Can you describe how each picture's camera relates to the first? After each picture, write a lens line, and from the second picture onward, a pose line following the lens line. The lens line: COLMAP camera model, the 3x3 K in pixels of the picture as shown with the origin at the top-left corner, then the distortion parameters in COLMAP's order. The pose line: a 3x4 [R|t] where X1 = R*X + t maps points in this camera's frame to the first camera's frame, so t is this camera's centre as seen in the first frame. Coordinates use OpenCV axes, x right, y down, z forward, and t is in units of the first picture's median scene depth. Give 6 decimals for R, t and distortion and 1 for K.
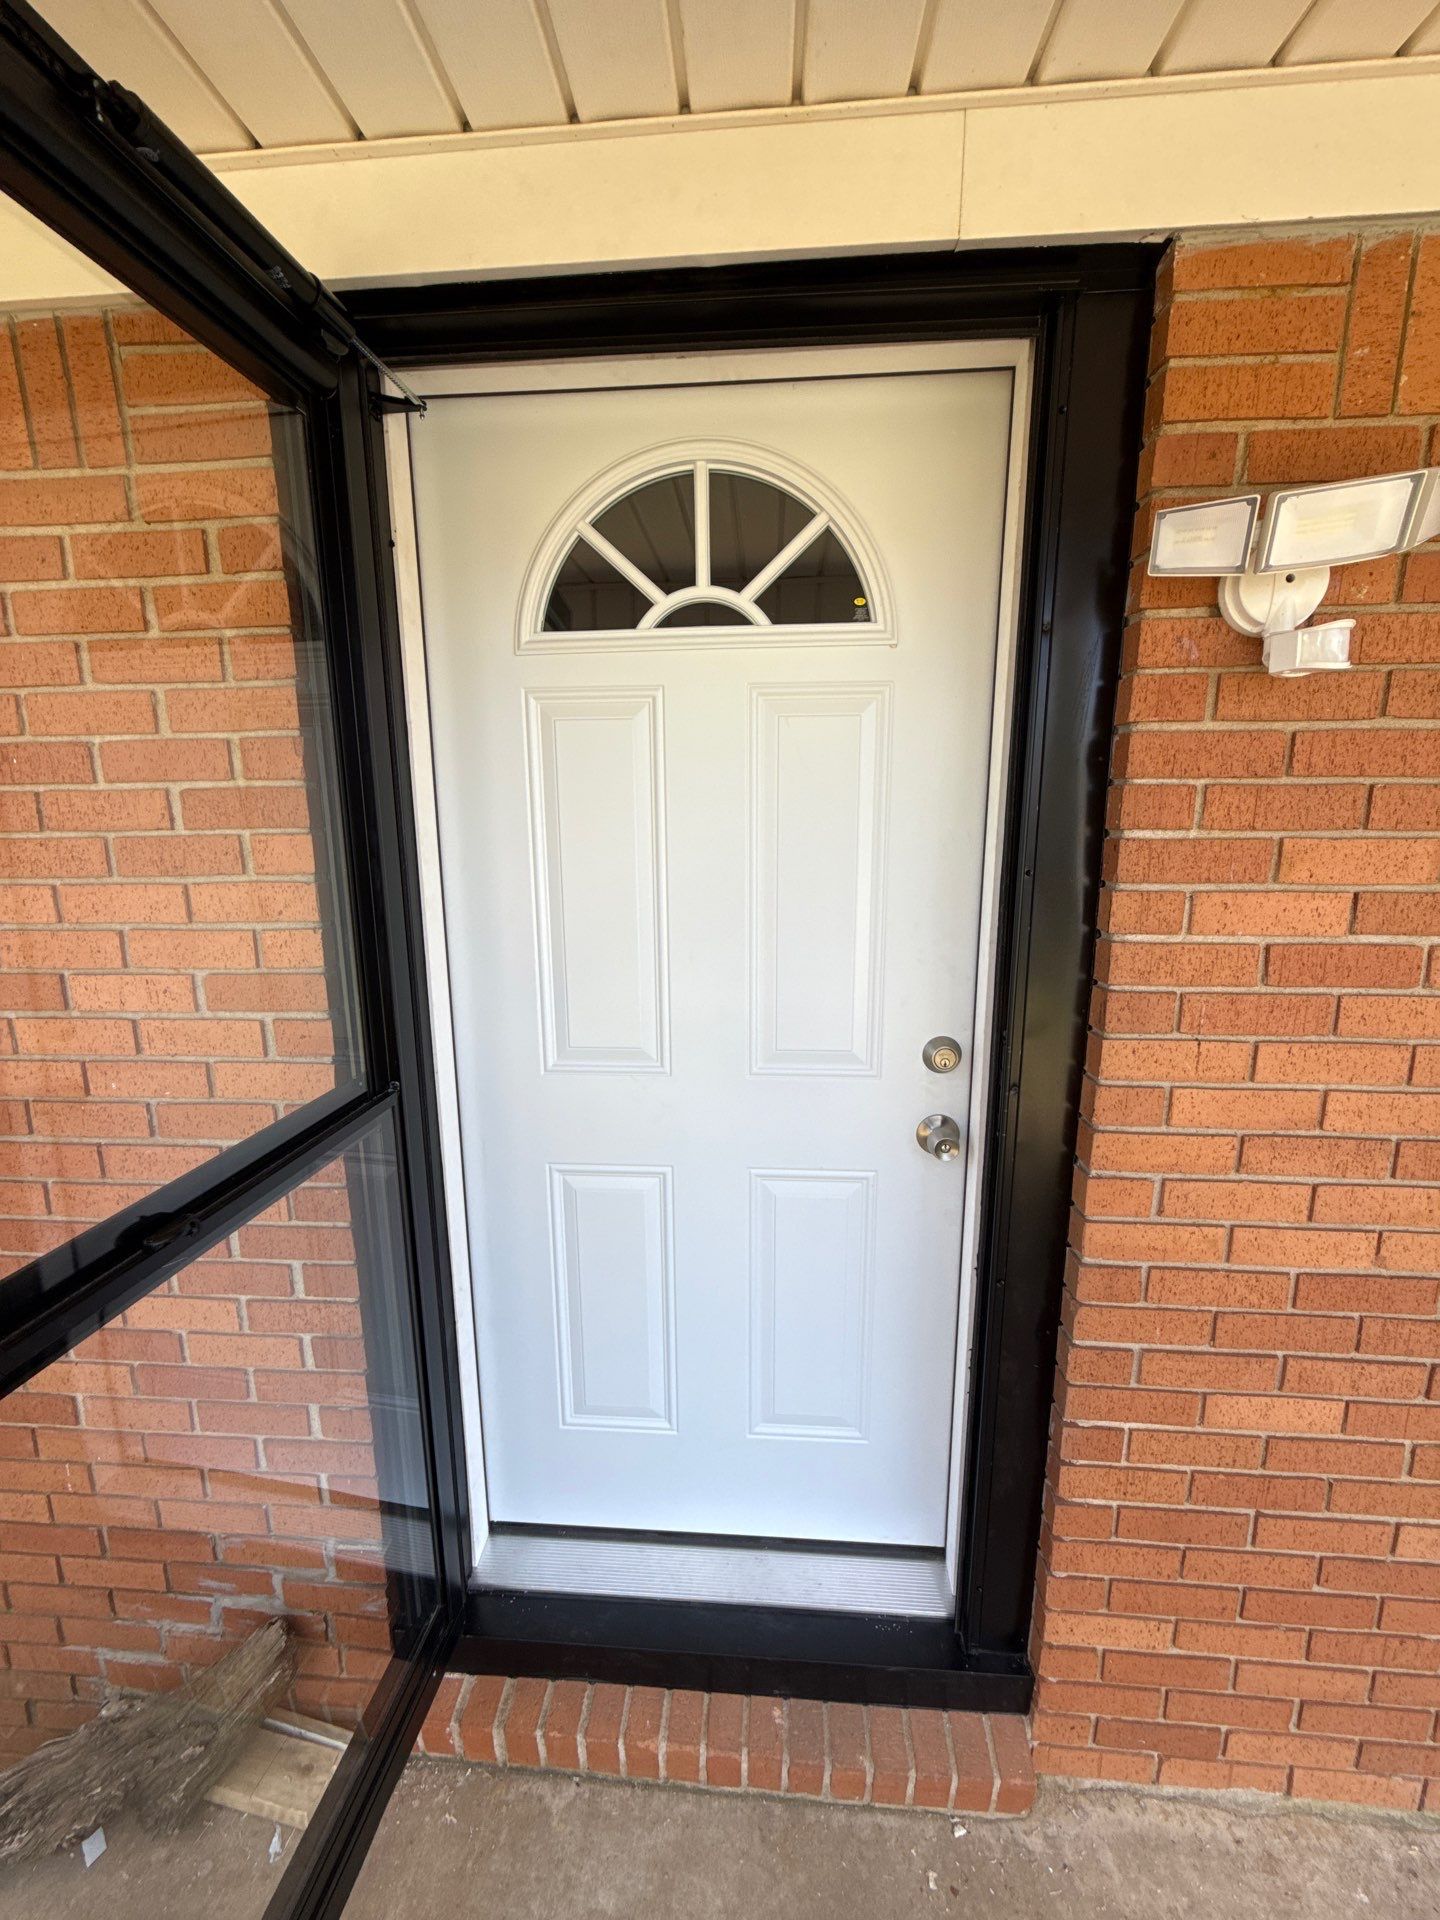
lens RADIAL K [[775.8, 0, 721.4], [0, 775.8, 964.6], [0, 0, 1]] dist [0.001070, 0.000020]
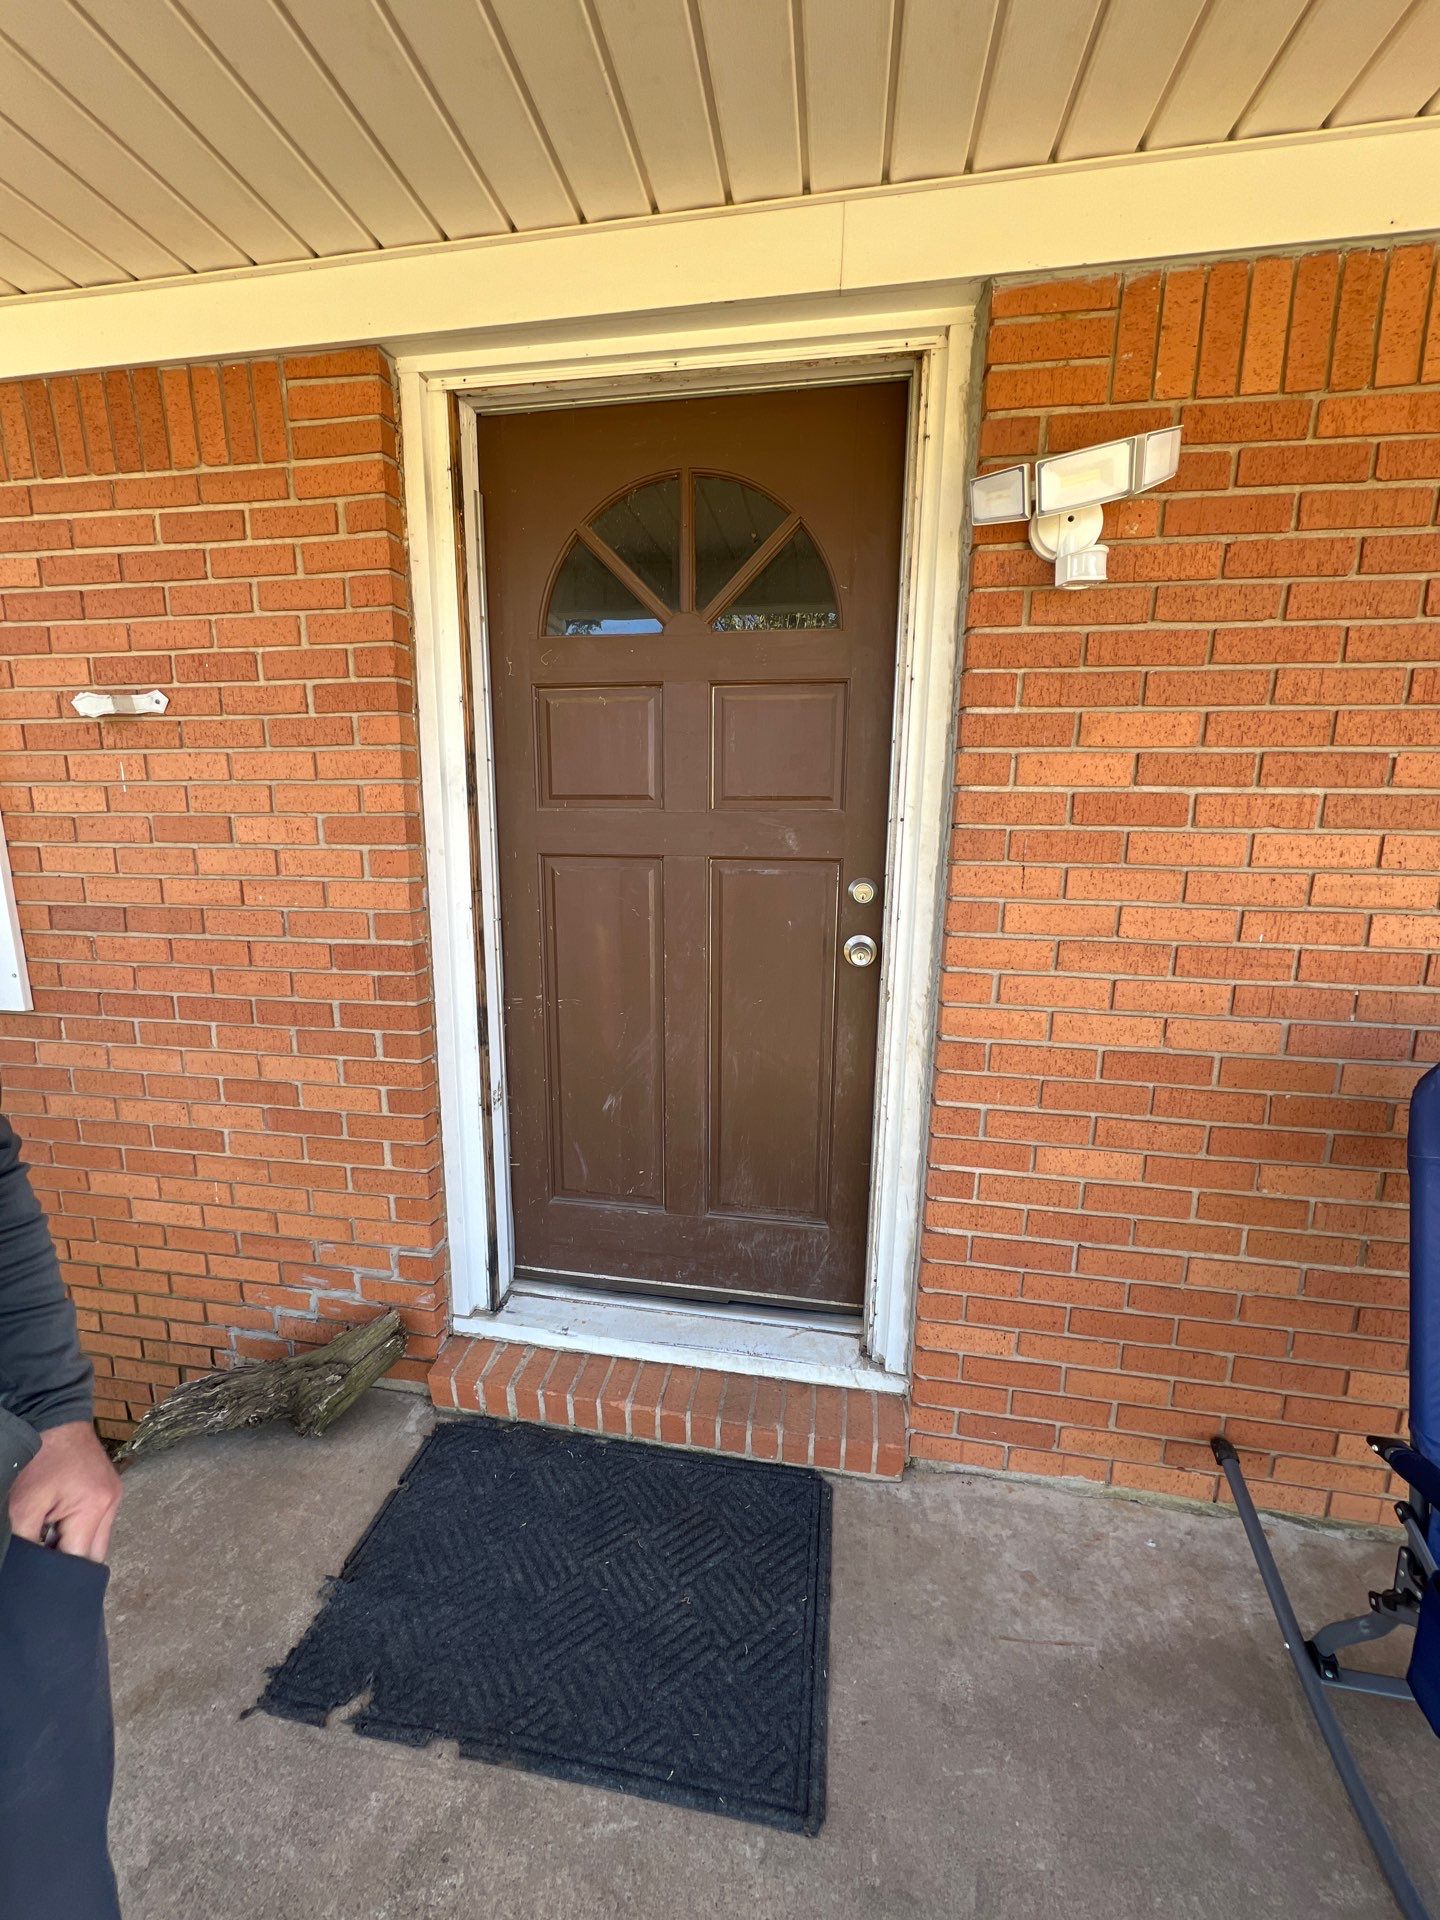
lens RADIAL K [[781.1, 0, 710.2], [0, 781.1, 963.7], [0, 0, 1]] dist [-0.000686, 0.002533]
pose [[0.995472, 0.032078, -0.089480, 0.192718], [-0.031751, 0.999483, 0.005072, 0.270738], [0.089597, -0.002208, 0.995976, -0.397088]]
